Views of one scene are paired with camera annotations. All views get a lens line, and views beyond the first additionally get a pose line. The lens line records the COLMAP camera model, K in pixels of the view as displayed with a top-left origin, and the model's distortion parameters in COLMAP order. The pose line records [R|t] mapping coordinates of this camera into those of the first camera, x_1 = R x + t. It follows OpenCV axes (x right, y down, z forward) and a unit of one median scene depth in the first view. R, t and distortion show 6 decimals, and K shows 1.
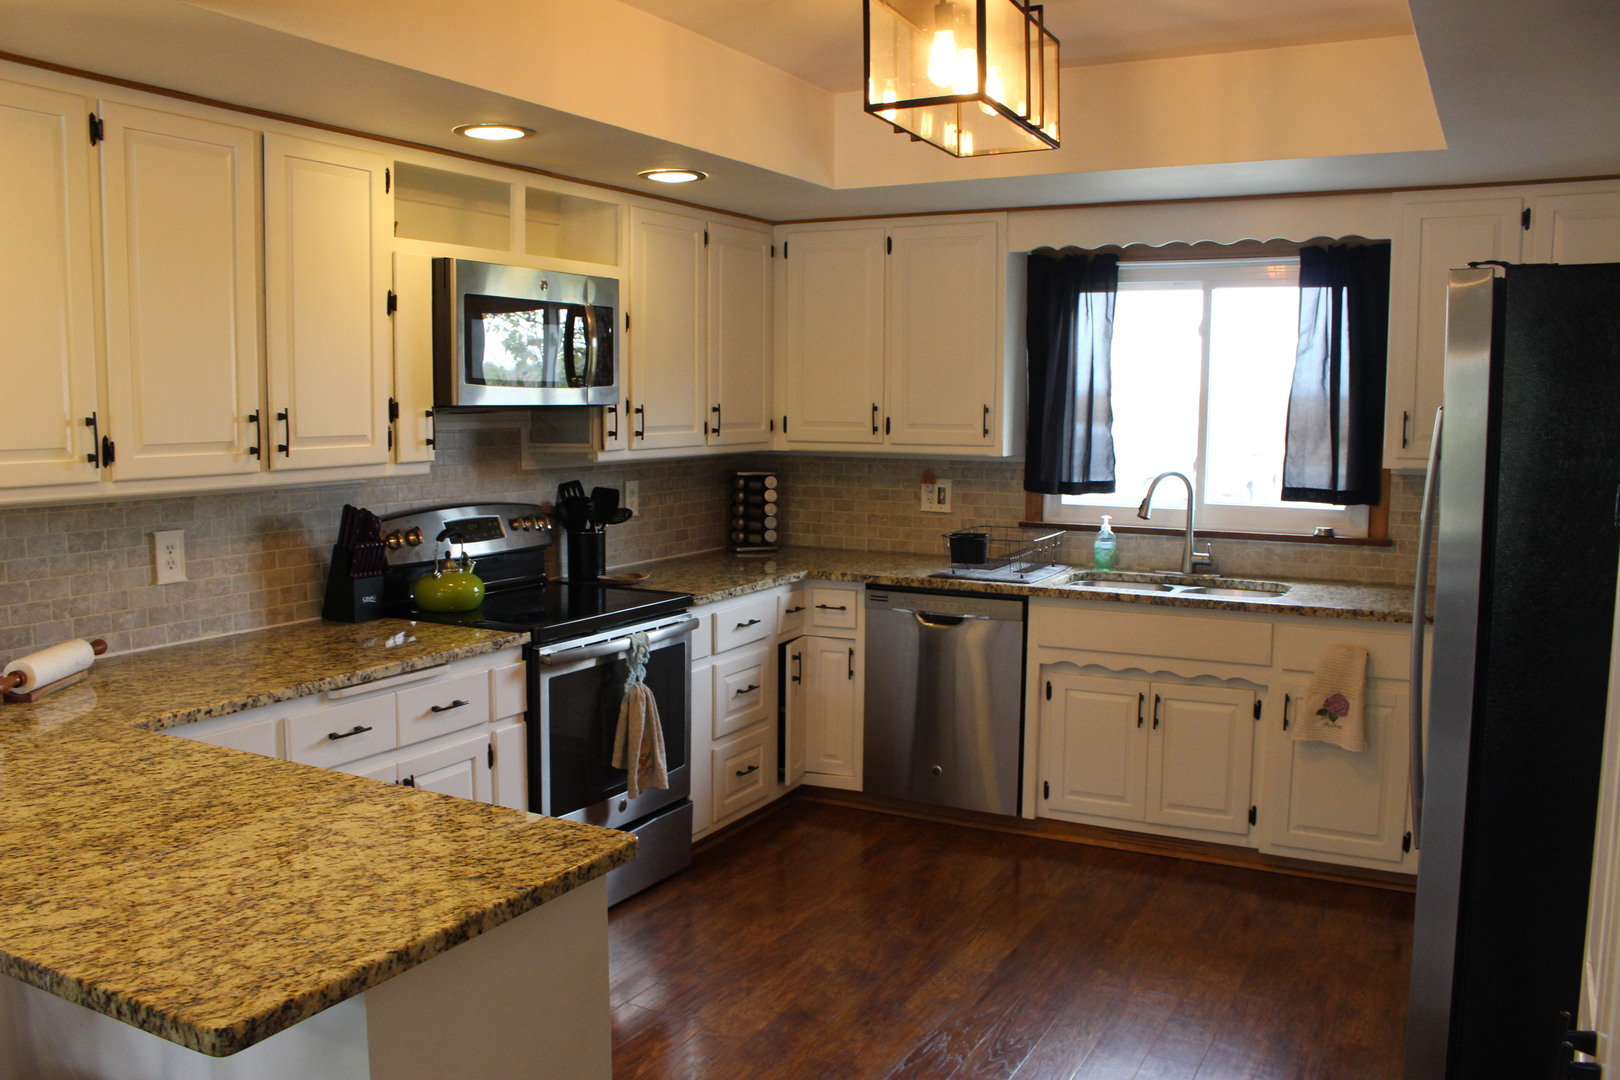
lens RADIAL K [[1345.3, 0, 810.2], [0, 1345.3, 541.2], [0, 0, 1]] dist [-0.121531, 0.023609]
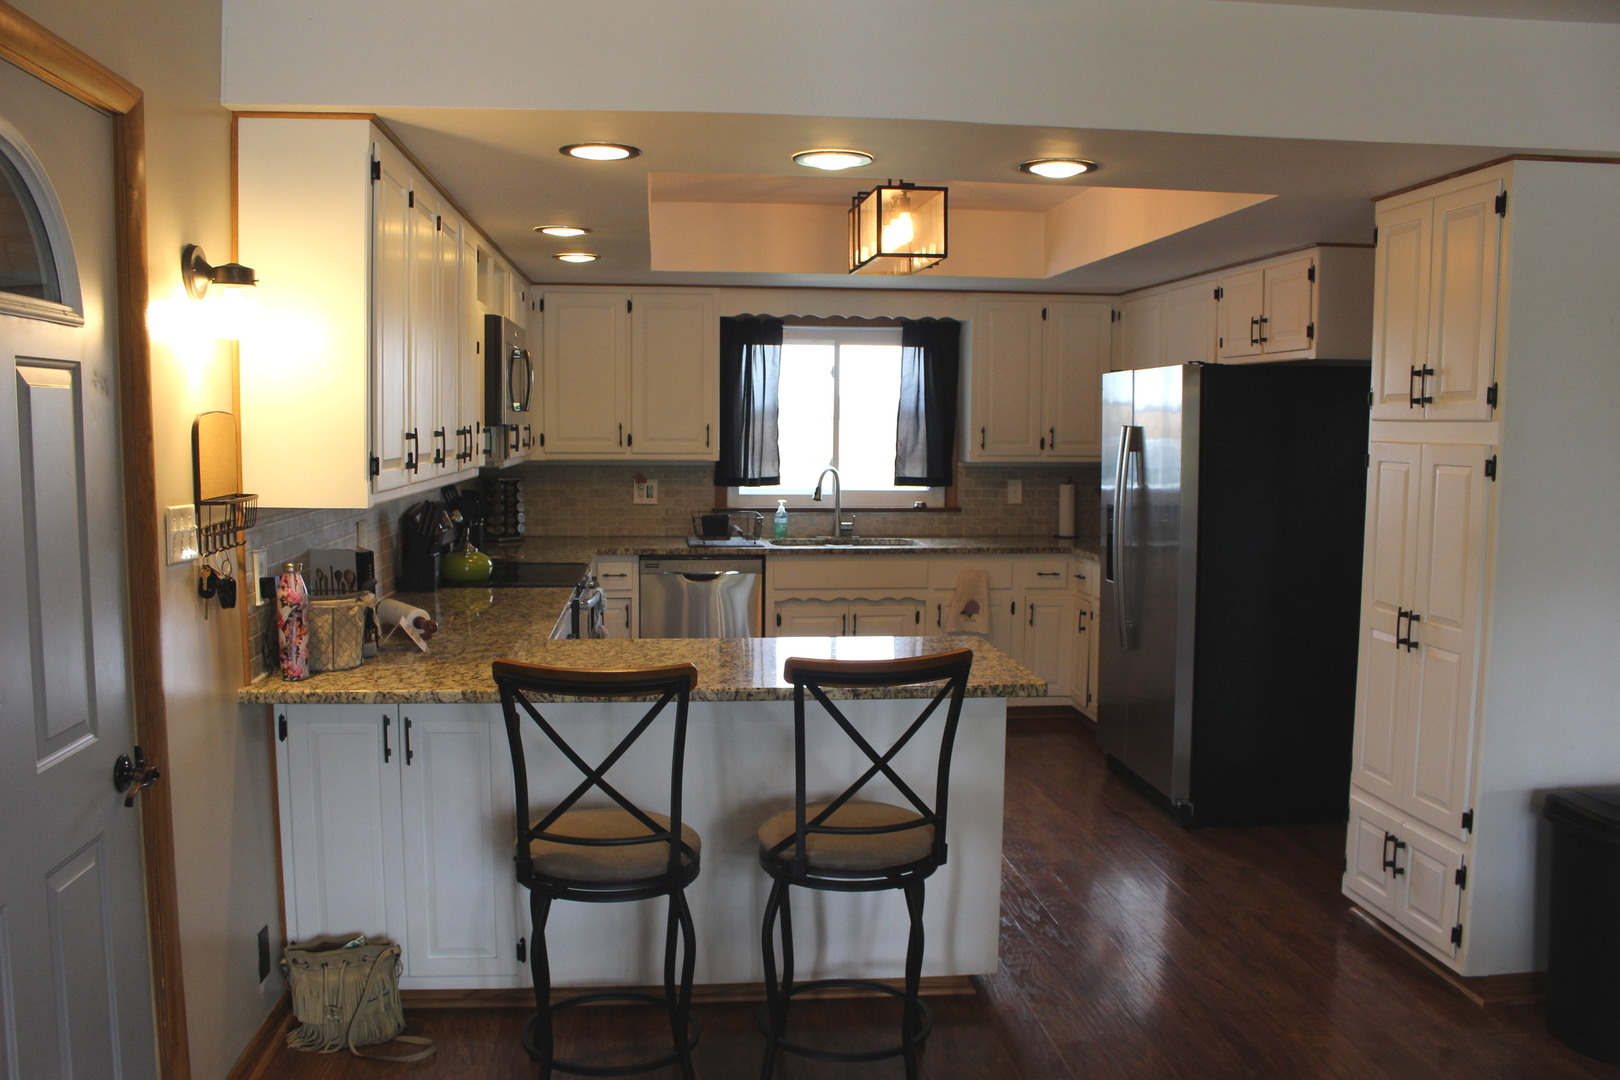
lens RADIAL K [[1345.3, 0, 810.1], [0, 1345.3, 541.6], [0, 0, 1]] dist [-0.121531, 0.023609]
pose [[0.827362, -0.050260, 0.559416, -0.574334], [0.055481, 0.998430, 0.007647, 0.016111], [-0.558922, 0.024710, 0.828852, -0.223262]]
